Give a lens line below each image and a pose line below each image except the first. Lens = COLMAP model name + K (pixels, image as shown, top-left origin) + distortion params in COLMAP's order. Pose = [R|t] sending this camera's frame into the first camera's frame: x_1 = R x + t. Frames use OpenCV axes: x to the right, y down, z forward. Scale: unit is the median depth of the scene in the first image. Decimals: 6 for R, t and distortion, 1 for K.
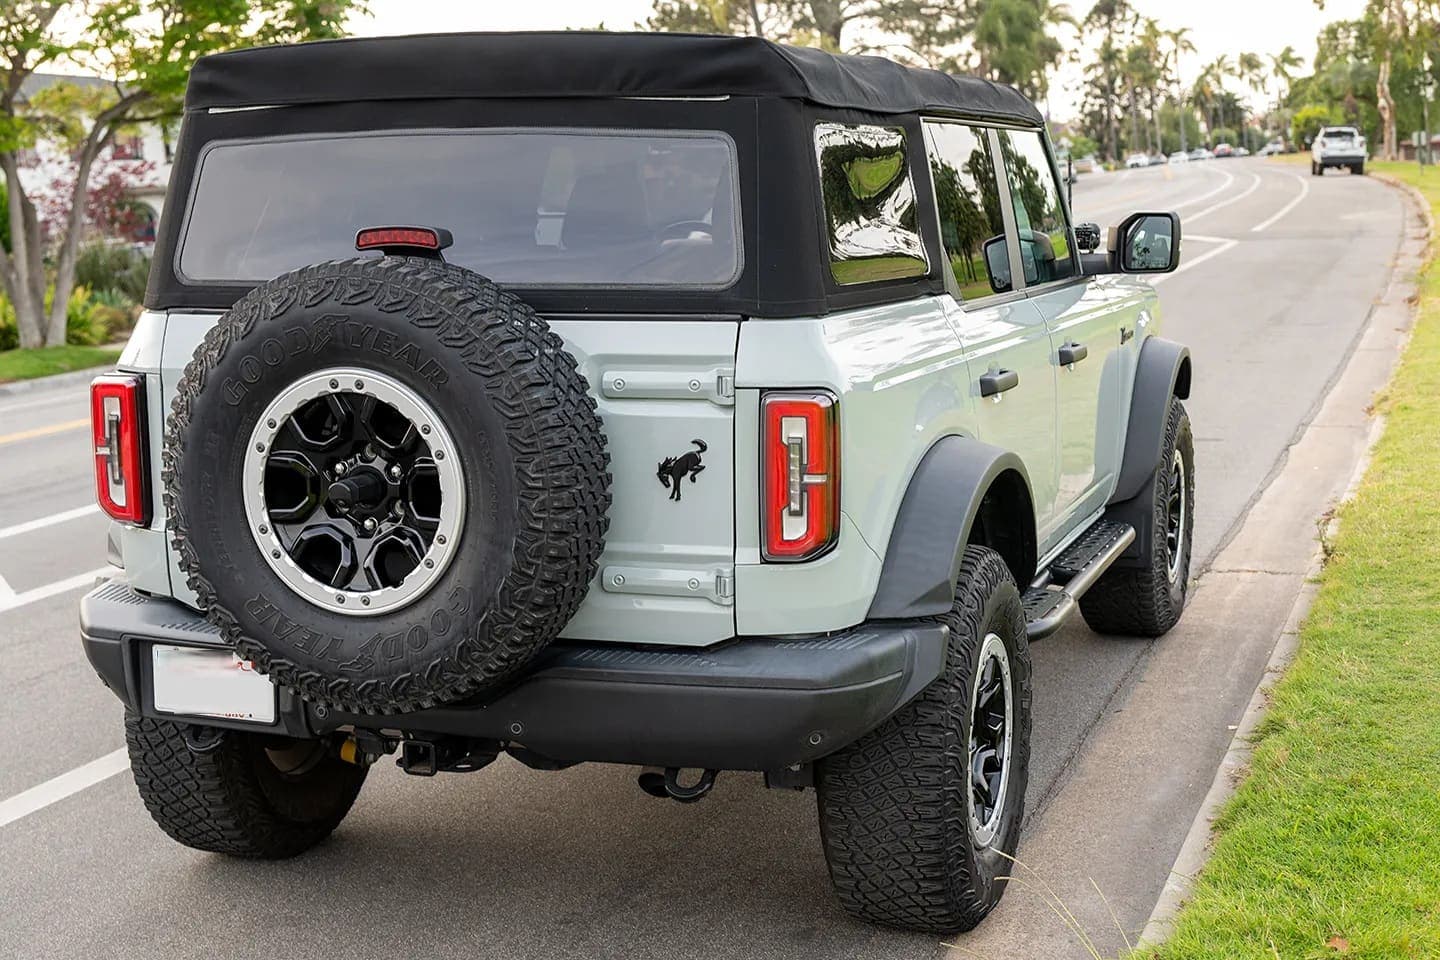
lens RADIAL K [[2105.9, 0, 717.9], [0, 2105.9, 550.7], [0, 0, 1]] dist [0.014534, 0.047083]
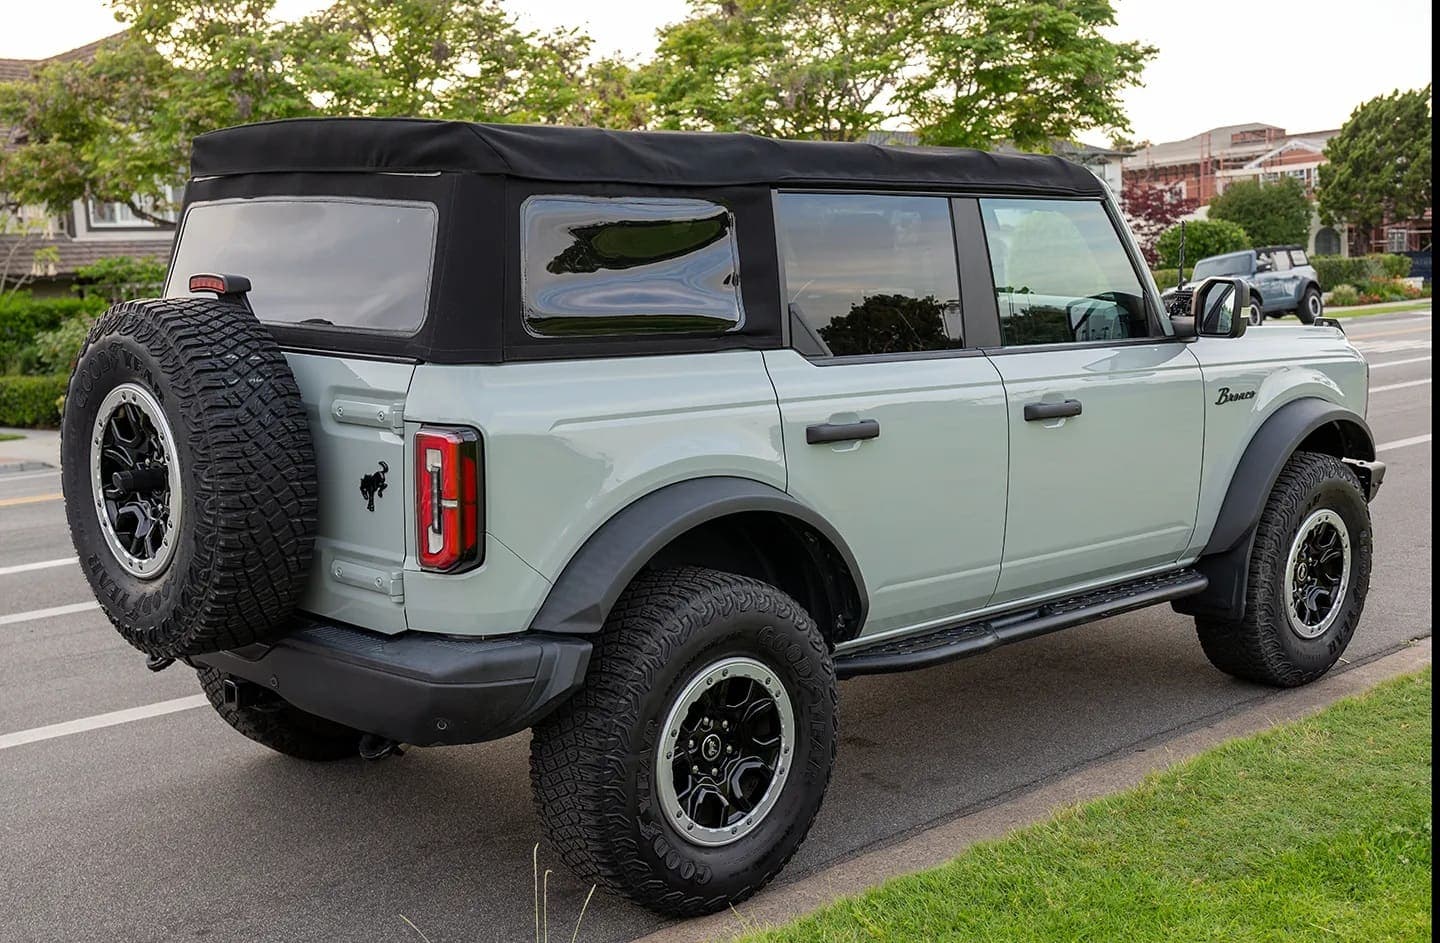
lens RADIAL K [[1733.9, 0, 718.9], [0, 1733.9, 555.2], [0, 0, 1]] dist [0.024921, 0.000026]
pose [[0.897114, 0.102524, -0.429738, 0.579428], [-0.095284, 0.994709, 0.038399, -0.055235], [0.431401, 0.006499, 0.902137, 0.194058]]
